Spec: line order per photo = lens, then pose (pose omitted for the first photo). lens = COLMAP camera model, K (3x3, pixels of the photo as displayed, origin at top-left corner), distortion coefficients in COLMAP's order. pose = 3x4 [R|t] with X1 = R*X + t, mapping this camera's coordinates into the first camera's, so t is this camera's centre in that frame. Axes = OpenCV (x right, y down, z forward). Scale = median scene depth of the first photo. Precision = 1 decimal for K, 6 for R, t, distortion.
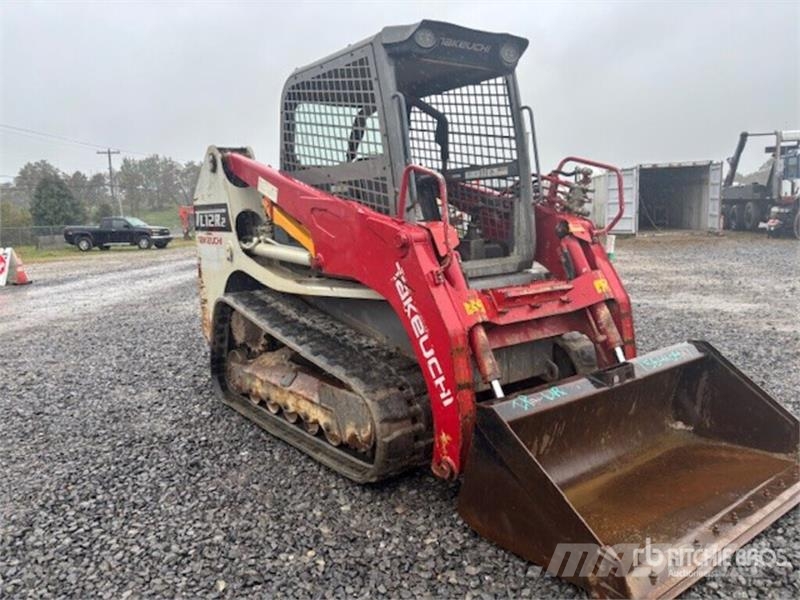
lens RADIAL K [[590.1, 0, 400.0], [0, 590.1, 300.0], [0, 0, 1]] dist [0.041358, -0.000246]
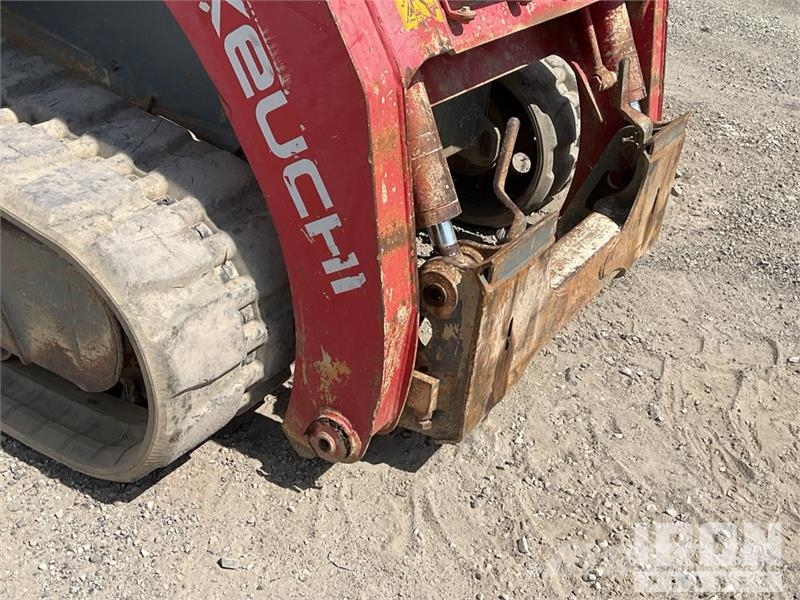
lens RADIAL K [[866.5, 0, 400.0], [0, 866.5, 300.0], [0, 0, 1]] dist [0.046162, -0.046699]
pose [[0.942727, -0.072610, 0.325568, -0.046447], [-0.049578, 0.934680, 0.352017, -0.004911], [-0.329862, -0.347996, 0.877548, 0.393322]]
